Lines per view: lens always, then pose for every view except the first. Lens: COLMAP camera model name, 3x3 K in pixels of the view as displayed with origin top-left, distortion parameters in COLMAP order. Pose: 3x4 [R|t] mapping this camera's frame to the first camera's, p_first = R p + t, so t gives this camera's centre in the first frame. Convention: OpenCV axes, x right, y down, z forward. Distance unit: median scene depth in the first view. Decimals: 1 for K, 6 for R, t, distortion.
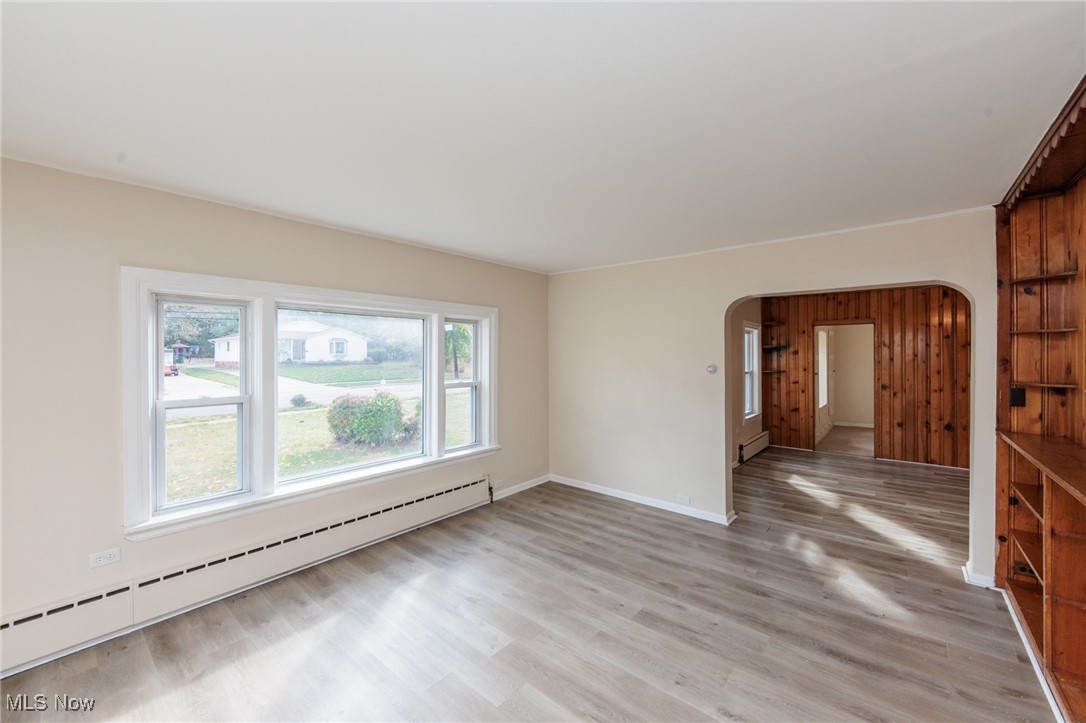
lens RADIAL K [[421.3, 0, 545.9], [0, 421.3, 356.7], [0, 0, 1]] dist [0.000272, -0.000074]
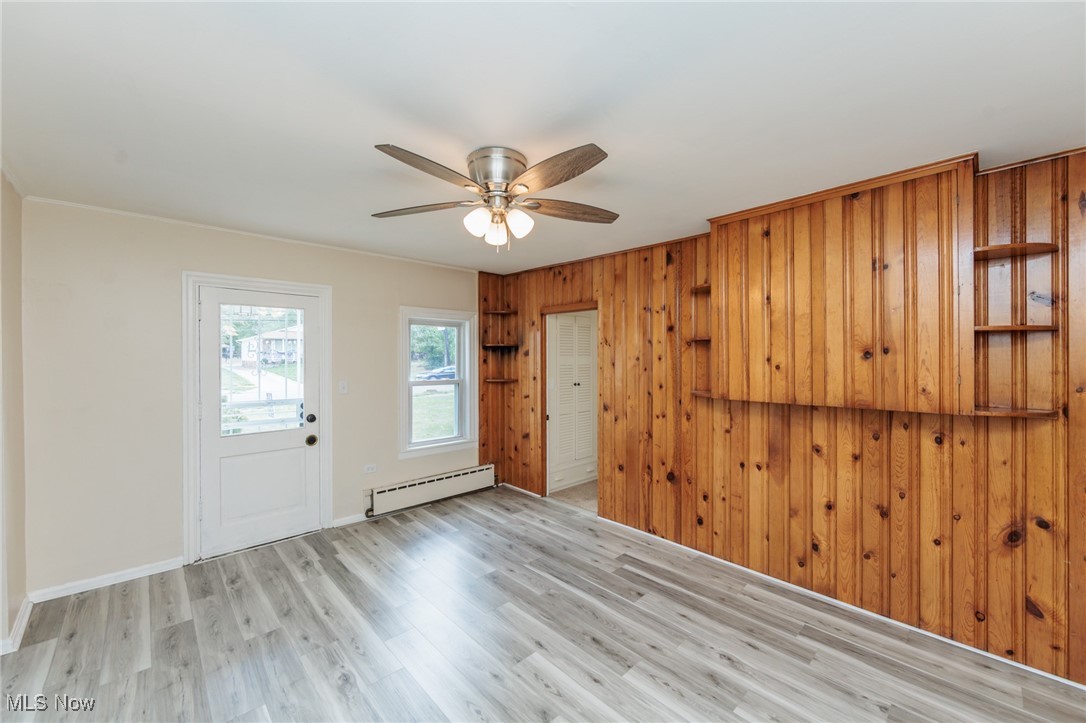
lens RADIAL K [[424.4, 0, 542.4], [0, 424.4, 356.7], [0, 0, 1]] dist [-0.001861, -0.000356]
pose [[0.993283, 0.002989, -0.115675, 1.242083], [-0.003080, 0.999995, -0.000610, -0.007397], [0.115673, 0.000962, 0.993287, 0.548015]]
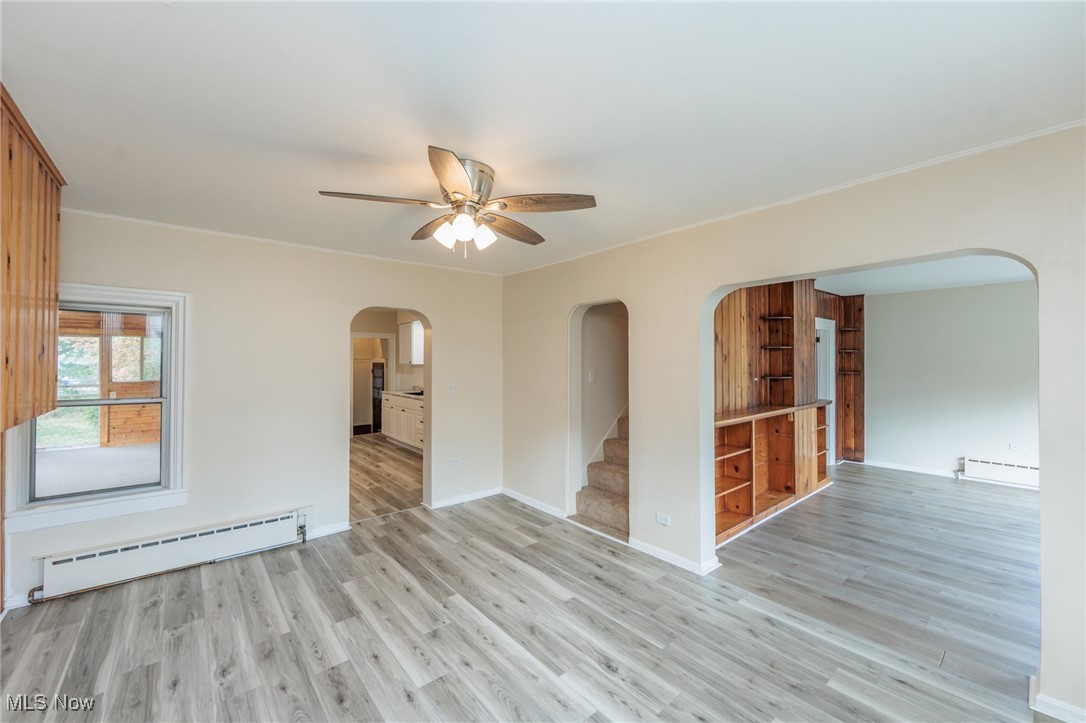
lens RADIAL K [[424.4, 0, 542.4], [0, 424.4, 356.7], [0, 0, 1]] dist [-0.001861, -0.000356]
pose [[-0.985529, 0.006883, 0.169365, 0.930357], [0.004475, 0.999883, -0.014598, 0.001055], [-0.169446, -0.013629, -0.985445, 1.603927]]
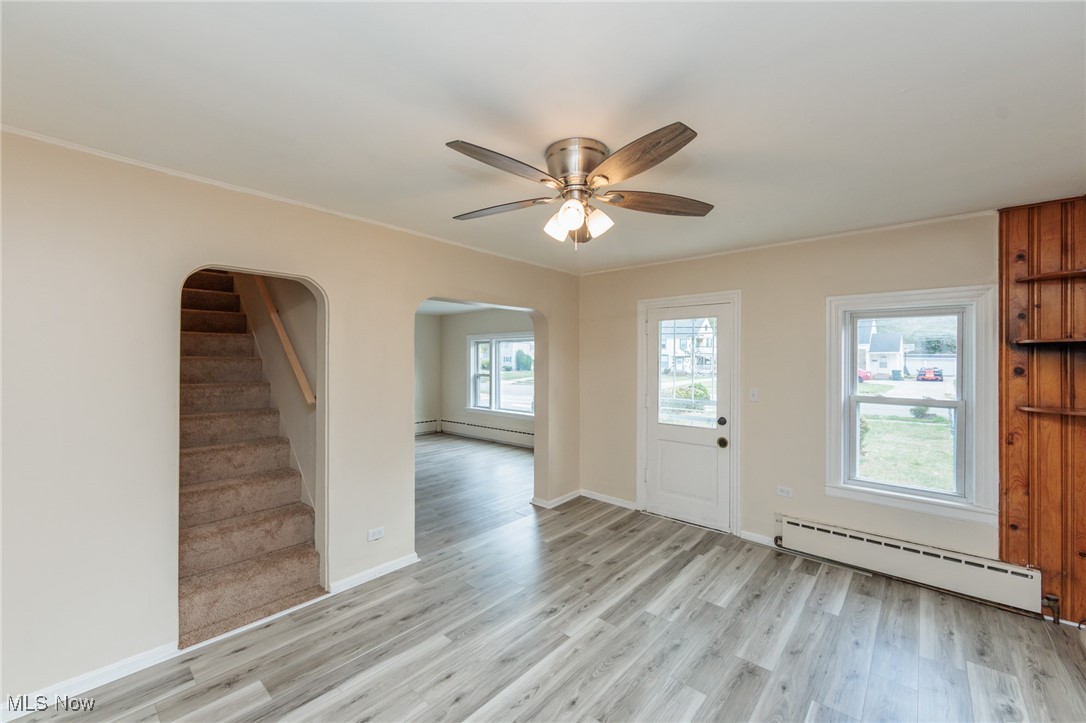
lens RADIAL K [[433.3, 0, 544.7], [0, 433.3, 356.8], [0, 0, 1]] dist [-0.001703, -0.000224]
pose [[-0.021312, -0.004984, -0.999760, 1.633895], [-0.007053, 0.999963, -0.004835, -0.009612], [0.999748, 0.006948, -0.021347, 1.044854]]
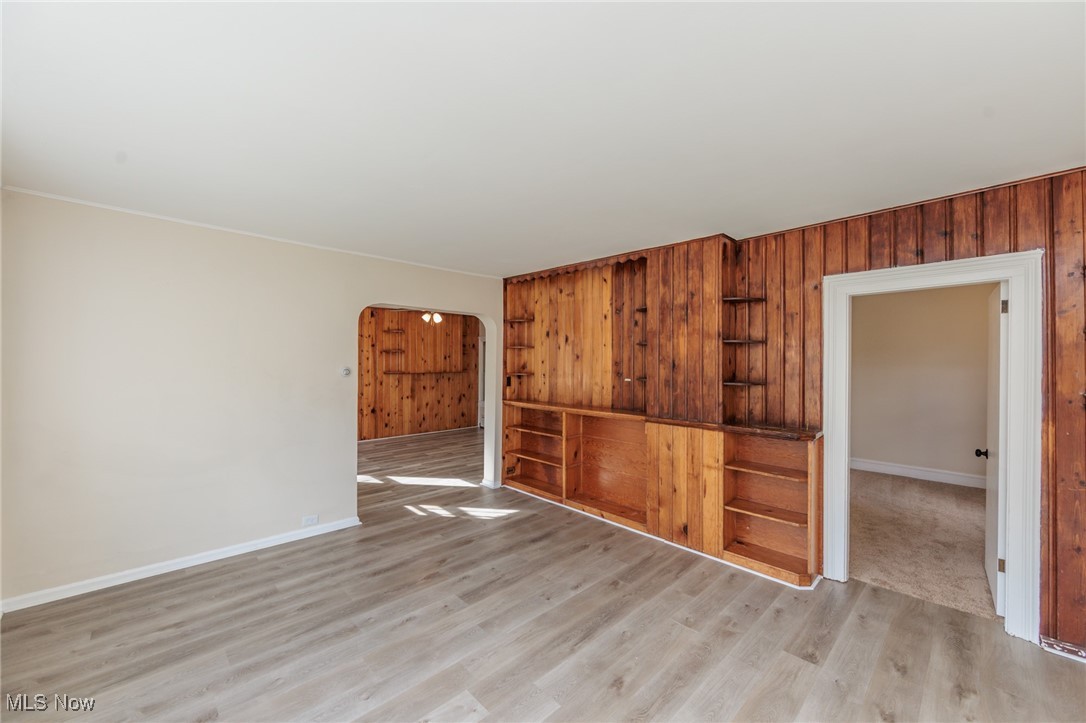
lens RADIAL K [[424.4, 0, 542.4], [0, 424.4, 356.7], [0, 0, 1]] dist [-0.001861, -0.000356]
pose [[0.108711, 0.010202, 0.994021, -0.538057], [-0.003073, 0.999946, -0.009927, 0.003344], [-0.994069, -0.001976, 0.108736, 0.443602]]
